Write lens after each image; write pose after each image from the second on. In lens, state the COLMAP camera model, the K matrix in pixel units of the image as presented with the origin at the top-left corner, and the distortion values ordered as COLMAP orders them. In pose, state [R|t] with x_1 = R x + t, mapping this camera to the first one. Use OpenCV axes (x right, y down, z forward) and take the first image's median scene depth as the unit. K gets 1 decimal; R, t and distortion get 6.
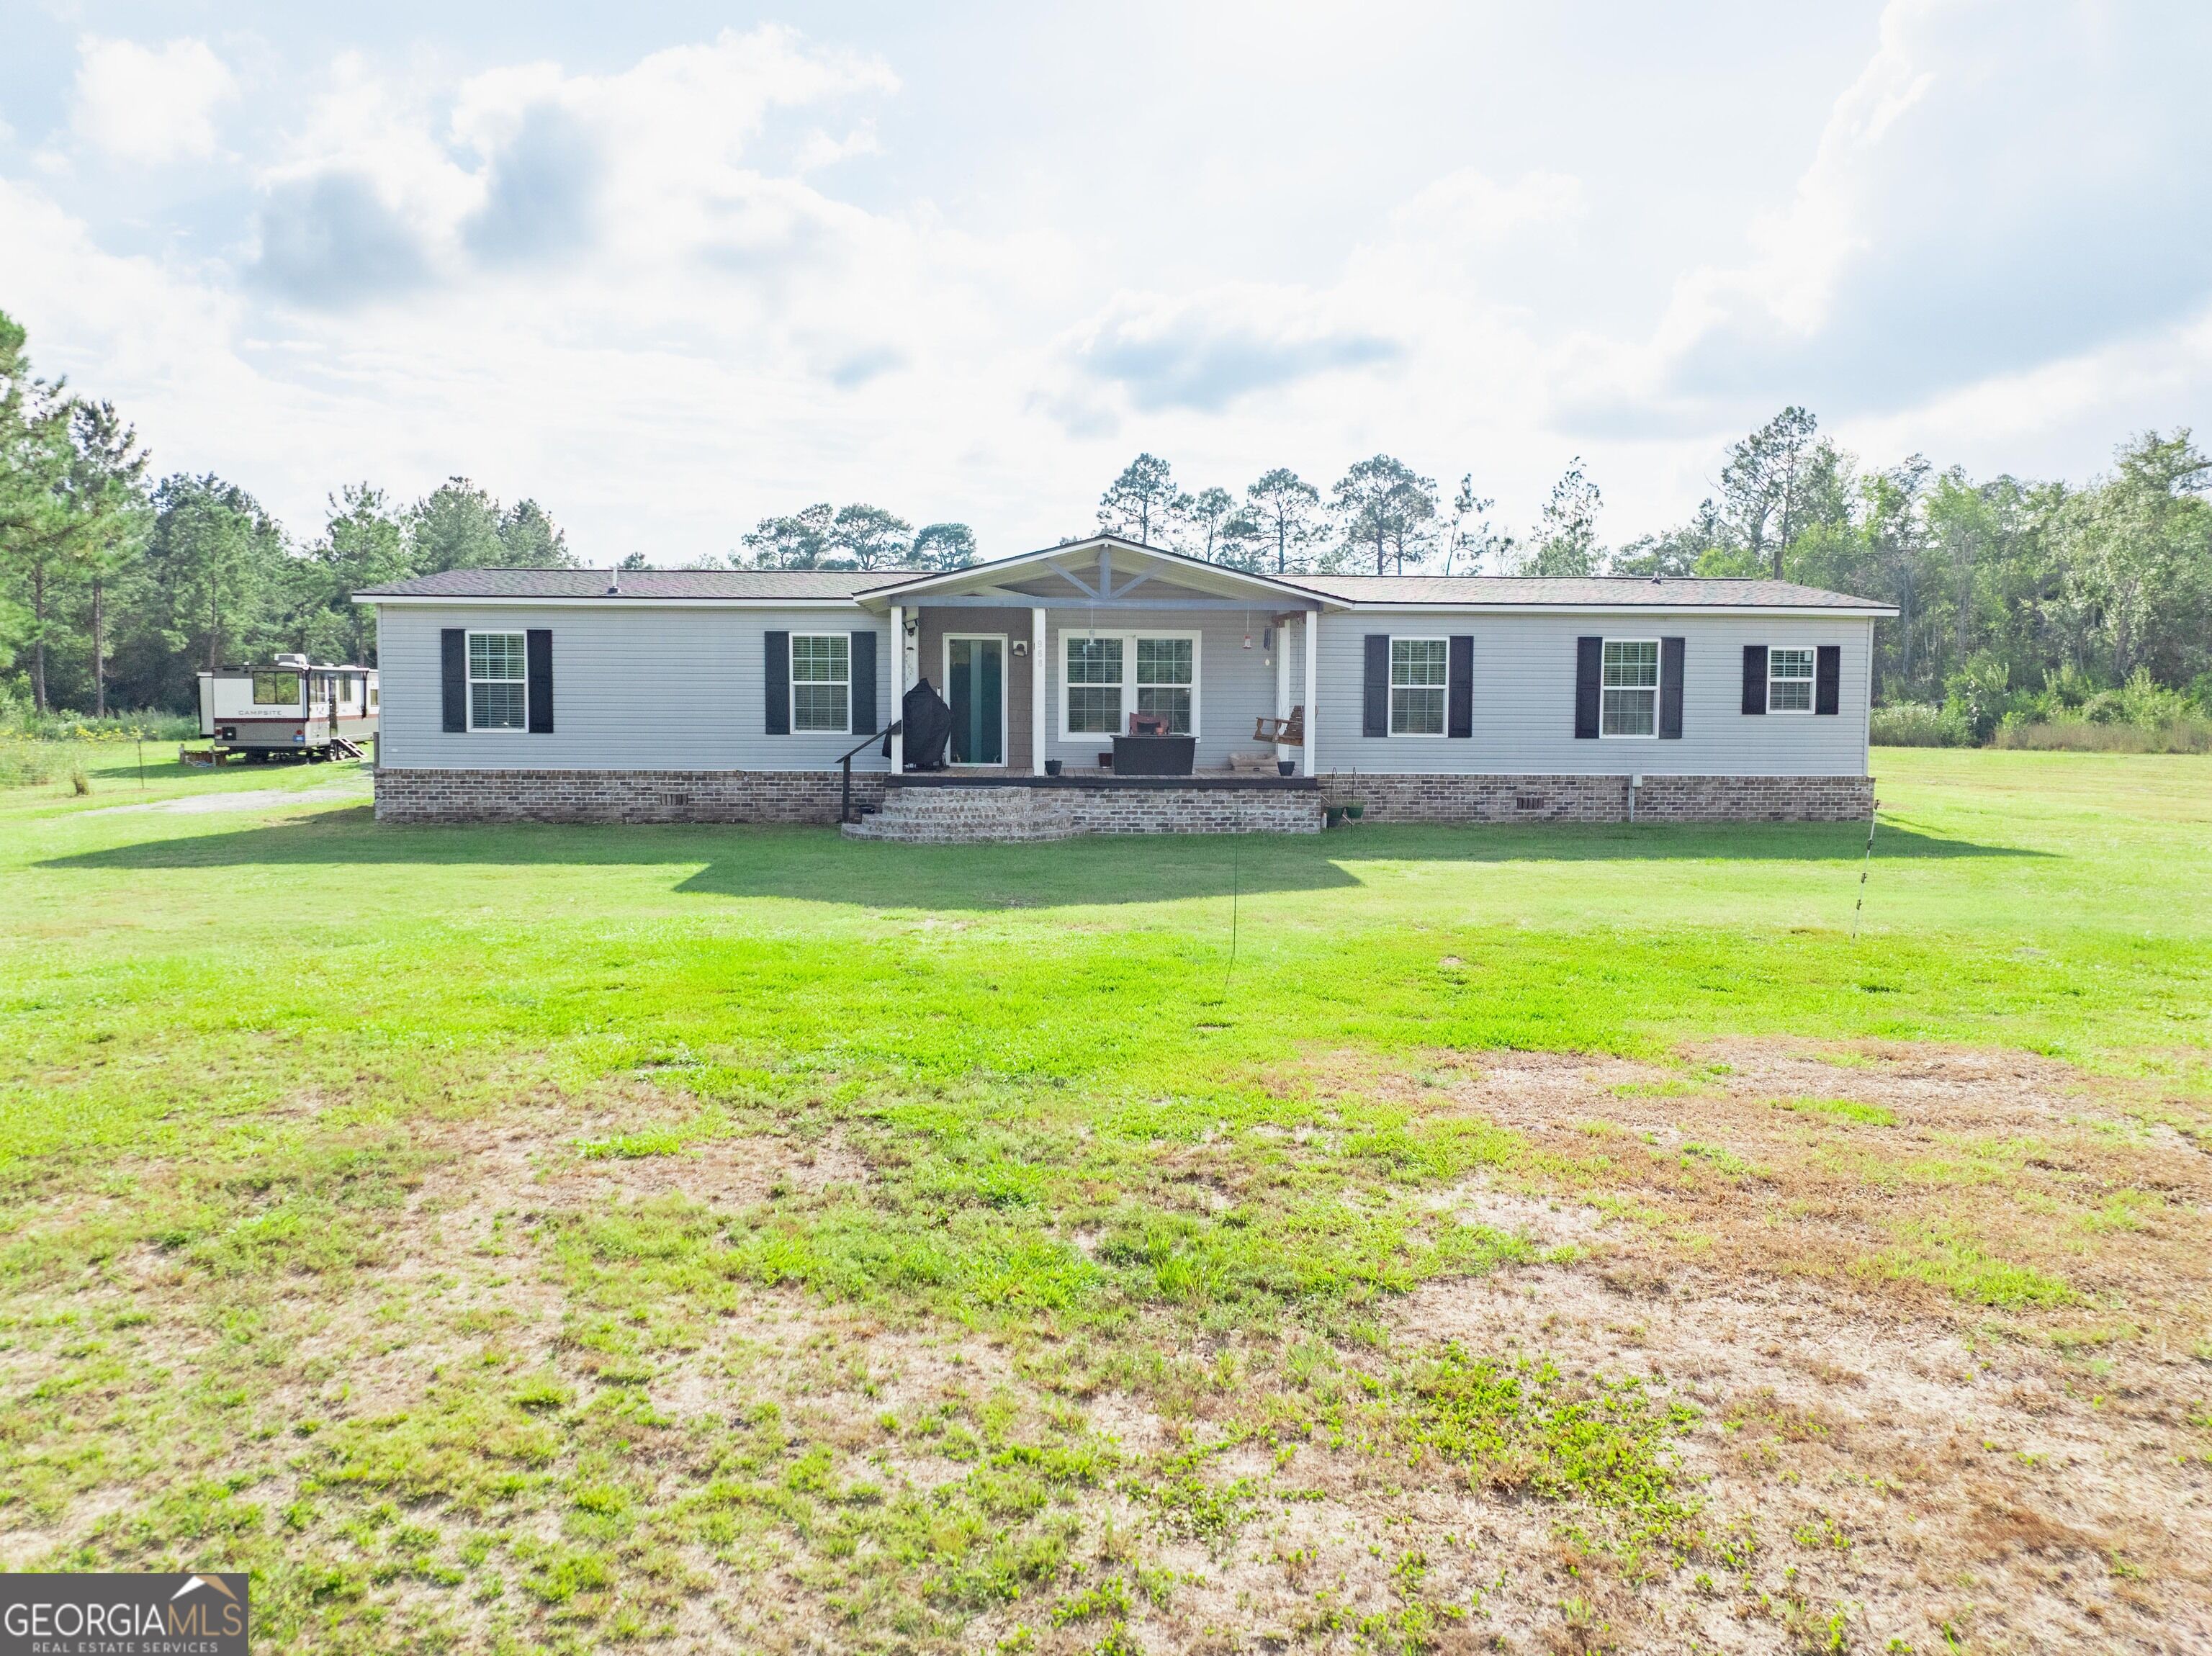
lens RADIAL K [[1563.8, 0, 1100.9], [0, 1563.8, 821.1], [0, 0, 1]] dist [-0.052427, 0.029822]
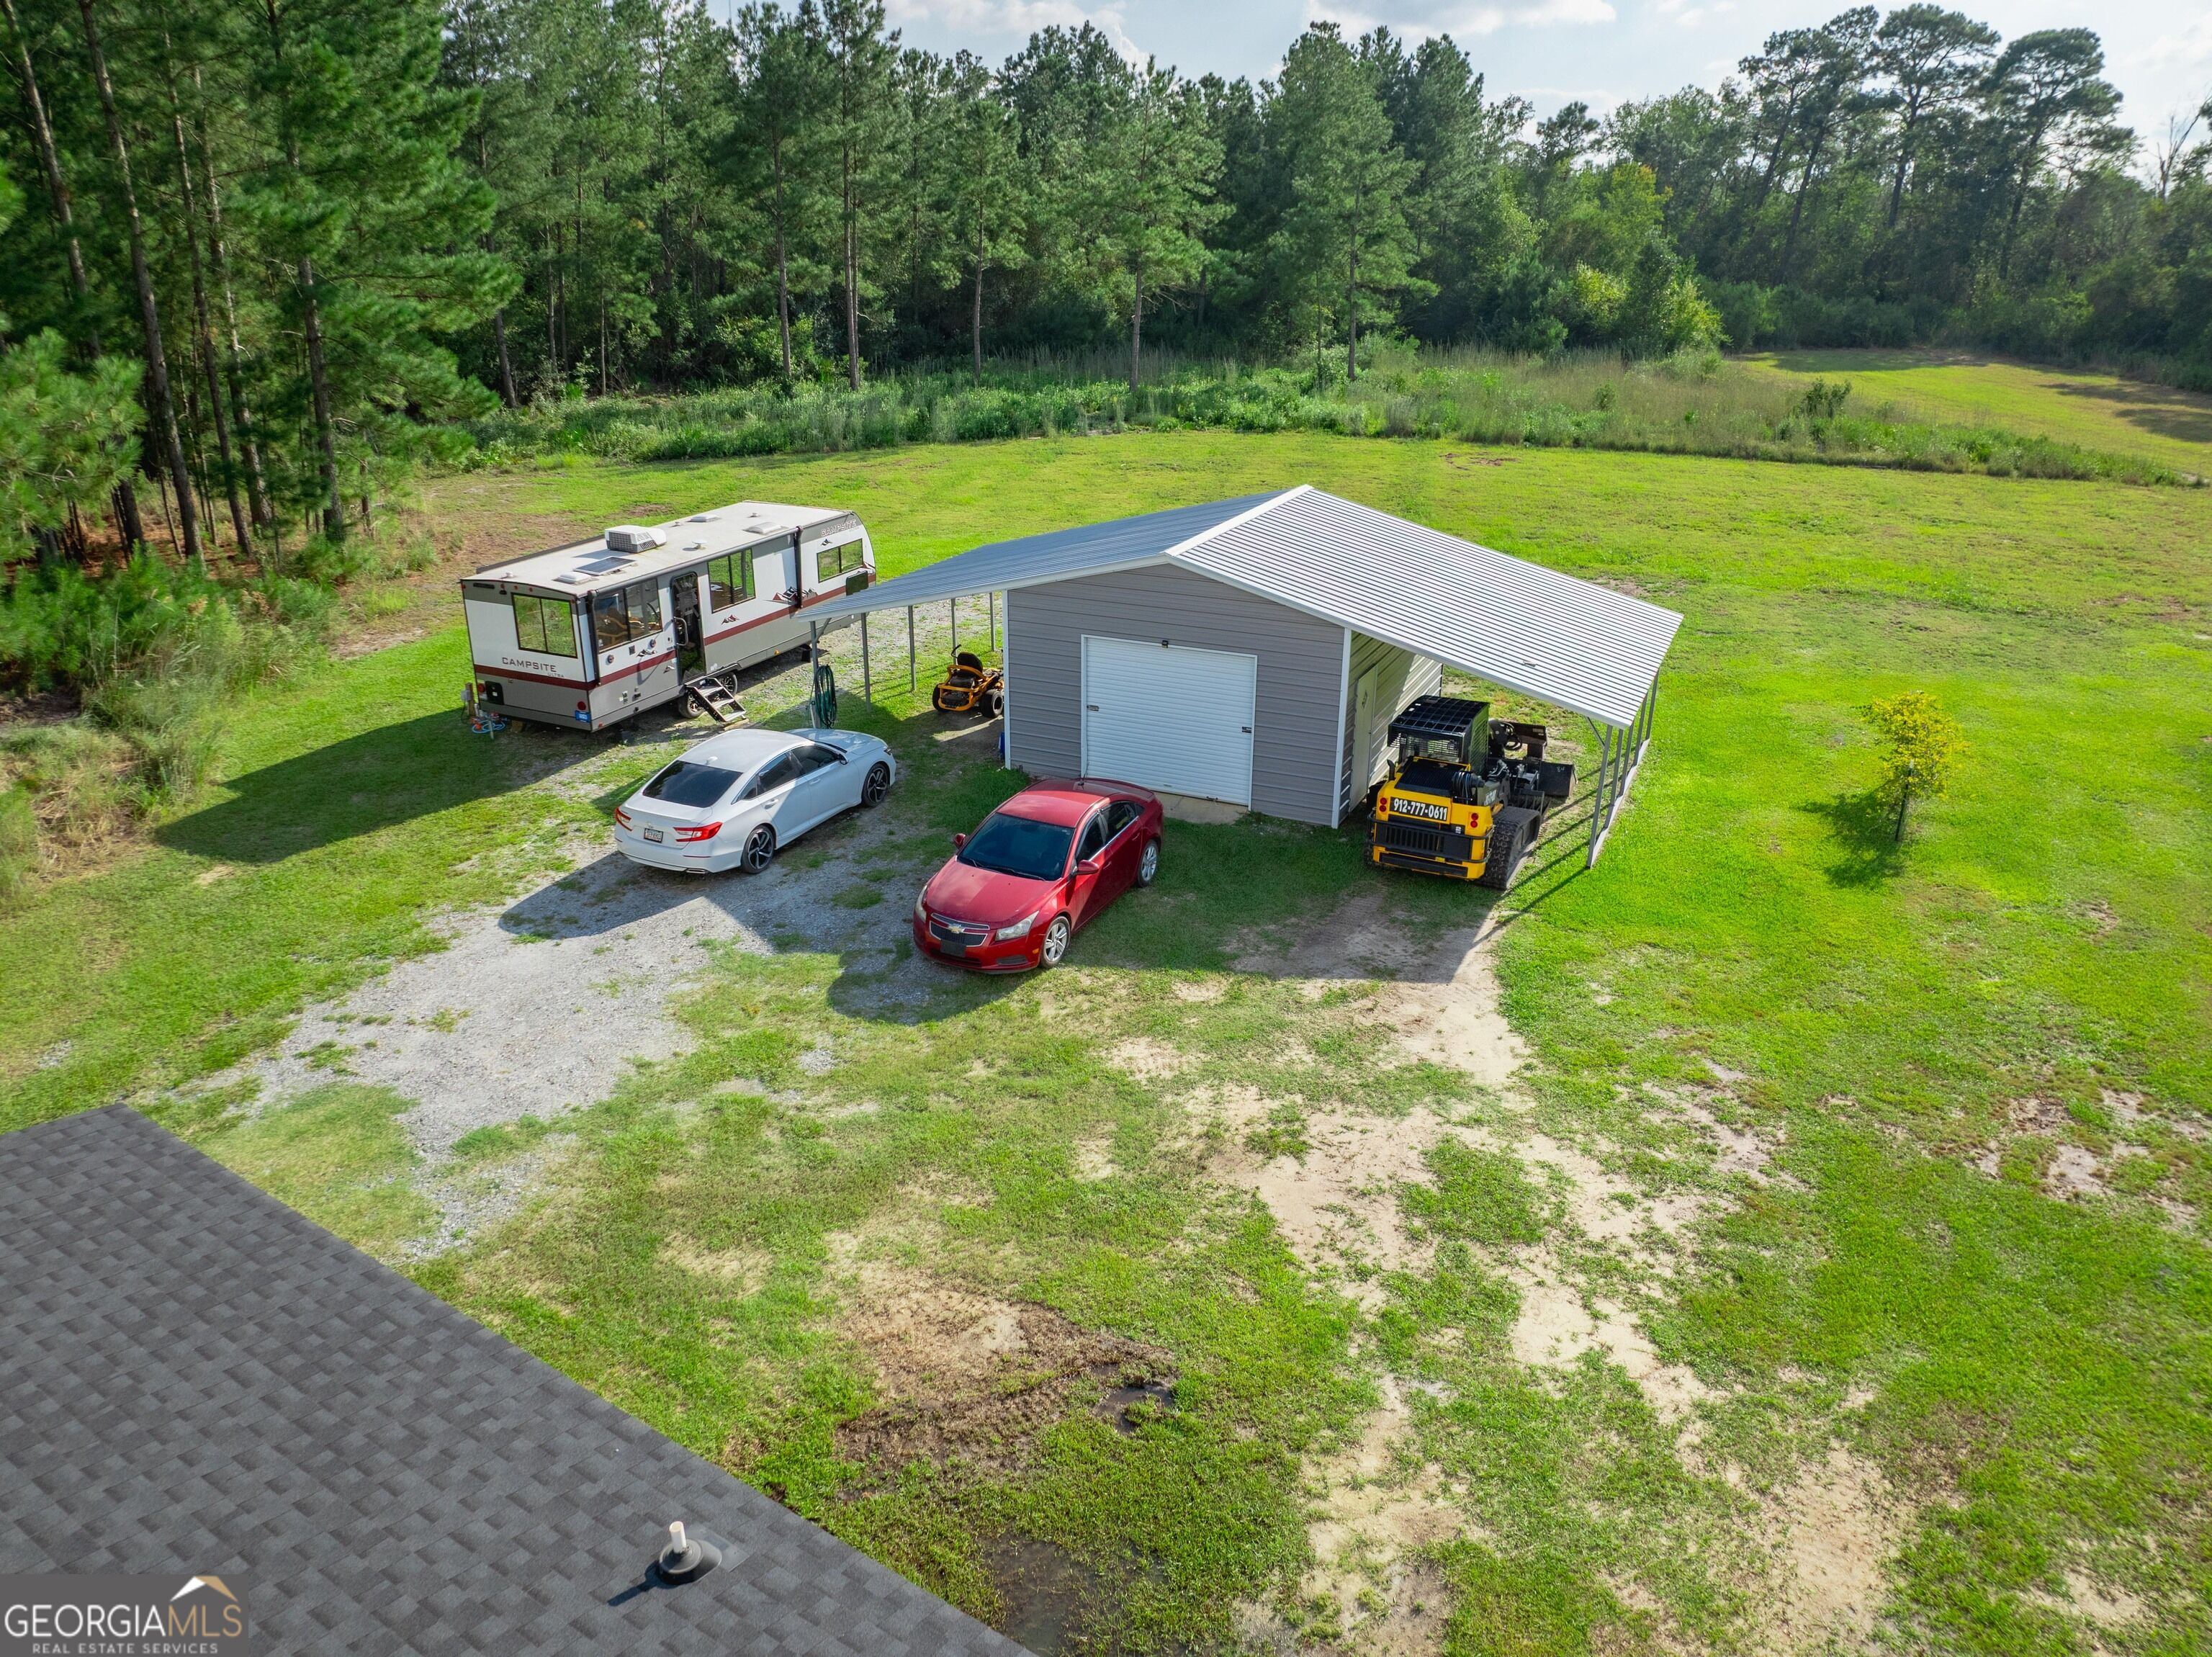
lens RADIAL K [[1556.3, 0, 1102.2], [0, 1556.3, 822.4], [0, 0, 1]] dist [-0.064633, 0.044451]
pose [[0.818481, 0.212310, -0.533866, -0.095002], [-0.043272, 0.949358, 0.311203, -0.358909], [0.572901, -0.231612, 0.786219, 1.173548]]
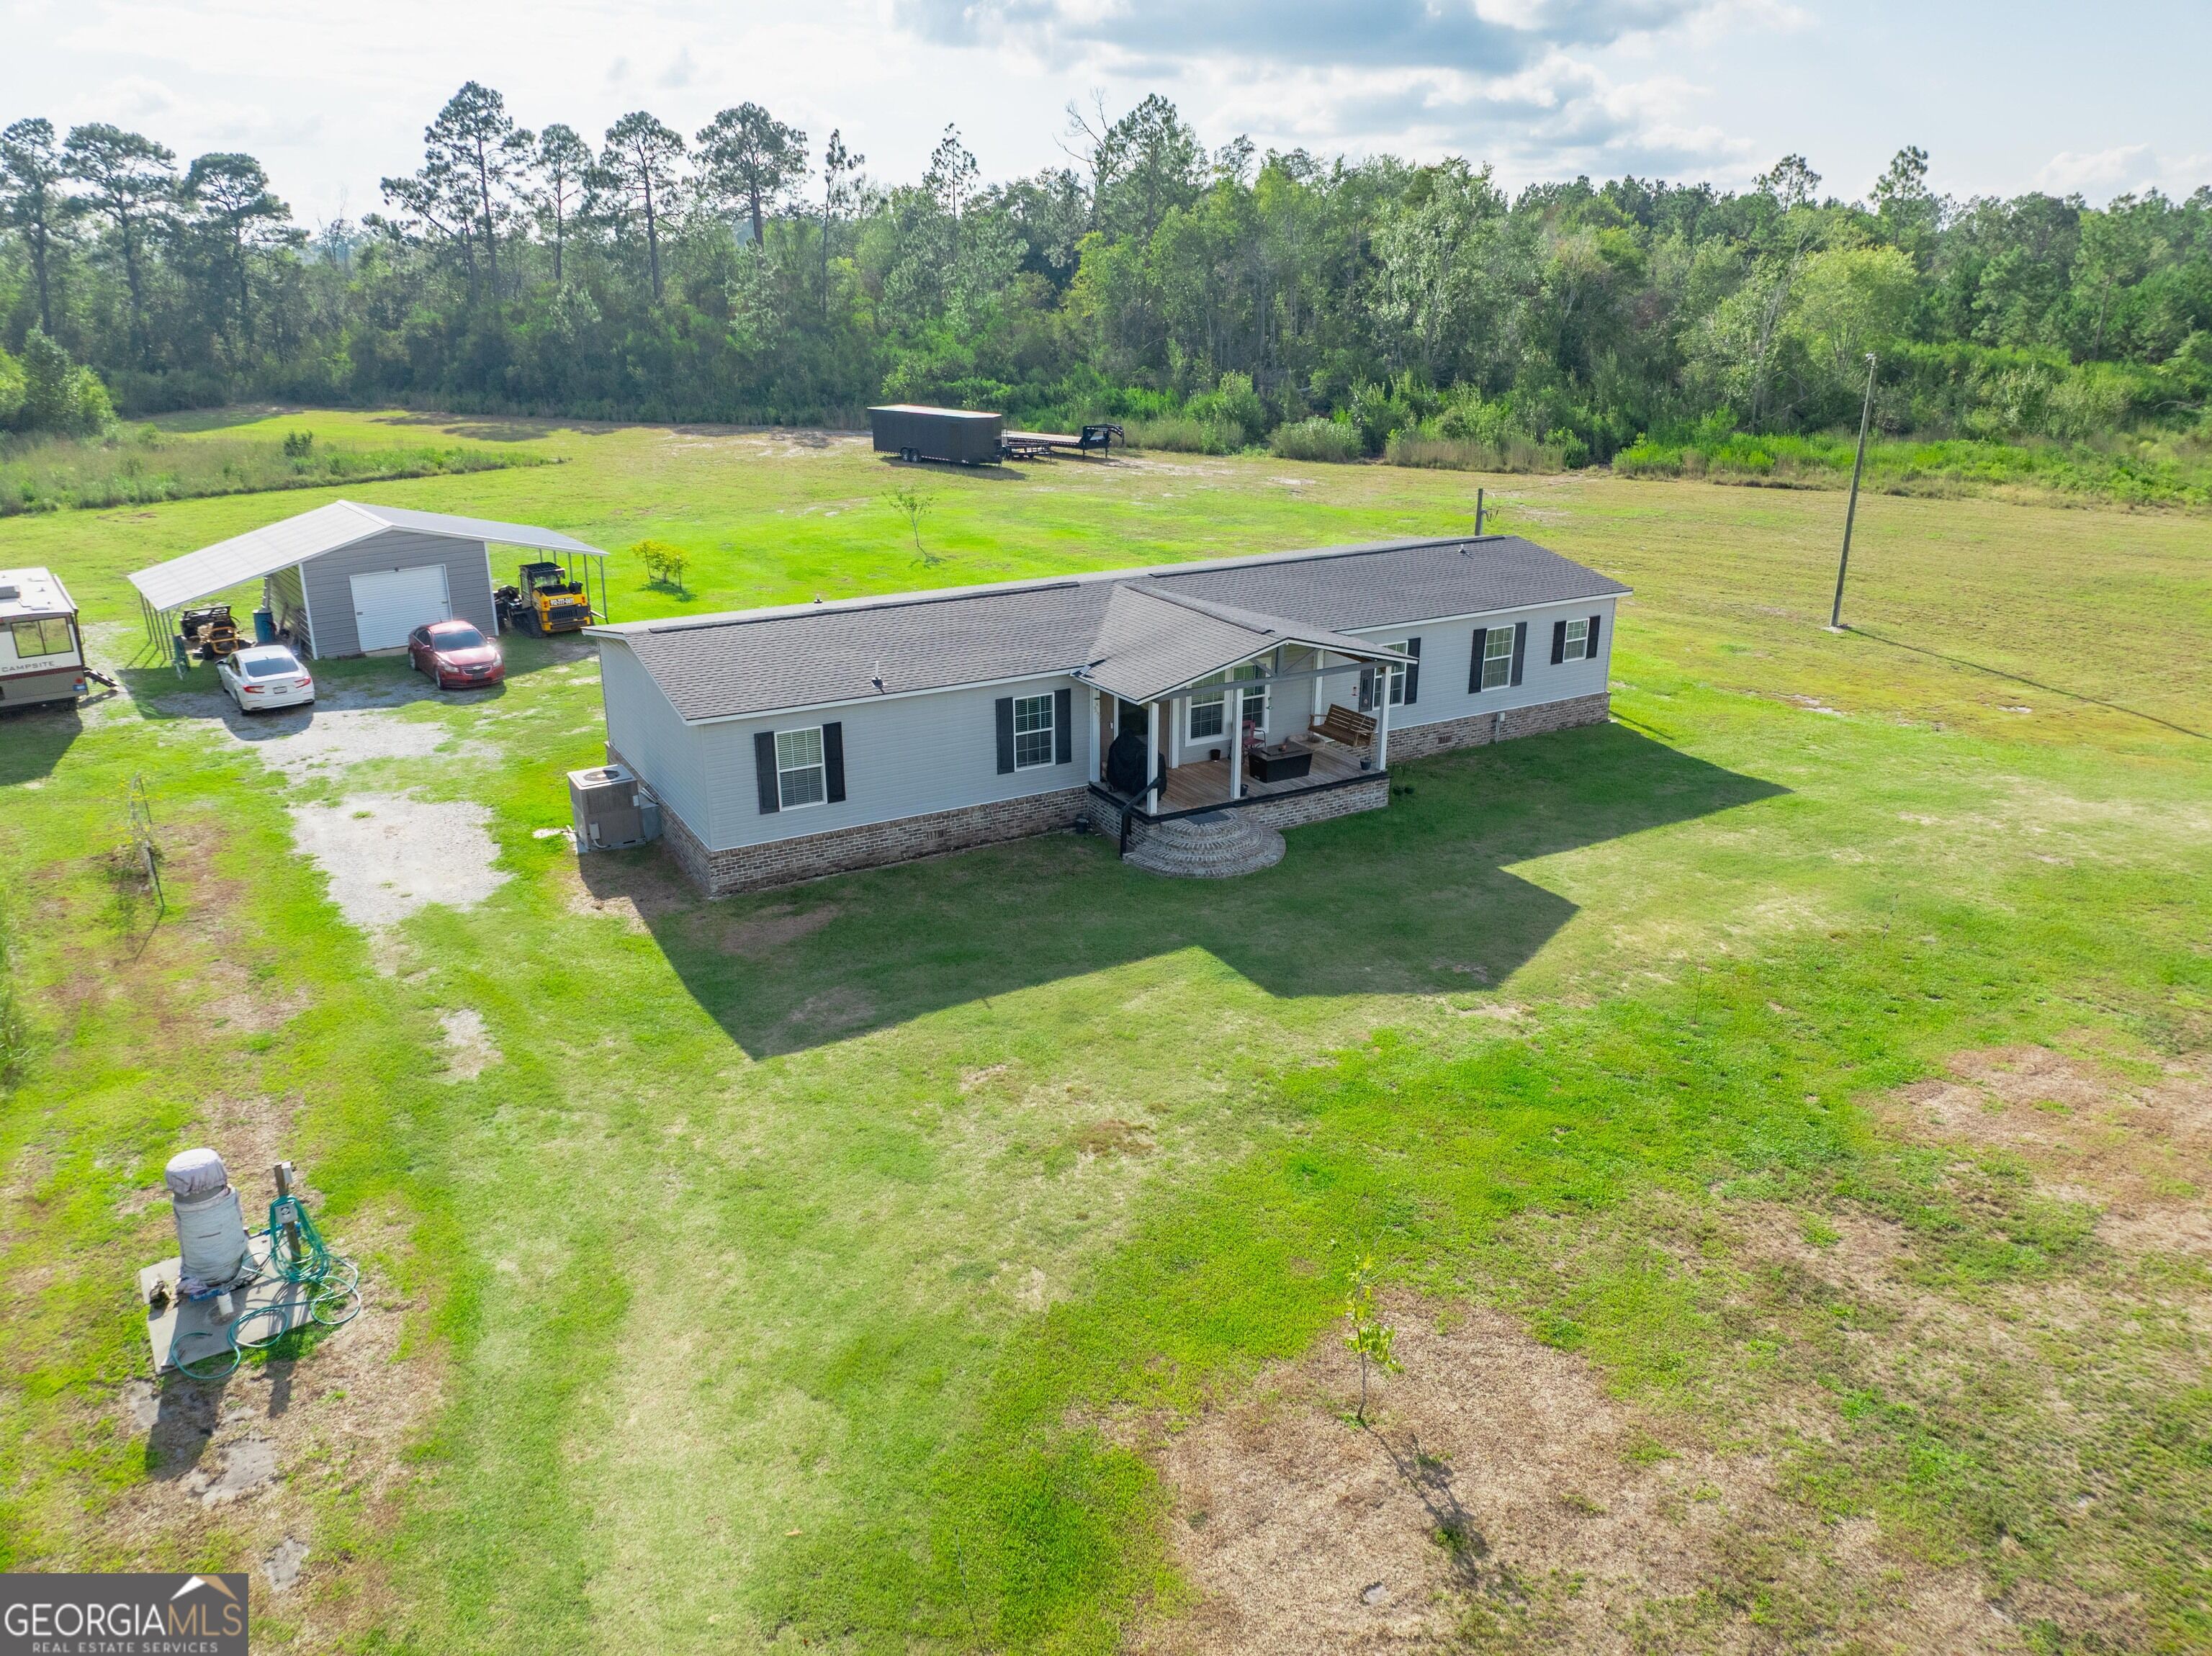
lens RADIAL K [[1563.8, 0, 1100.9], [0, 1563.8, 821.1], [0, 0, 1]] dist [-0.052427, 0.029822]
pose [[0.881944, -0.164733, 0.441632, -0.714198], [0.039184, 0.959321, 0.279585, -0.376394], [-0.469724, -0.229273, 0.852522, -0.169417]]
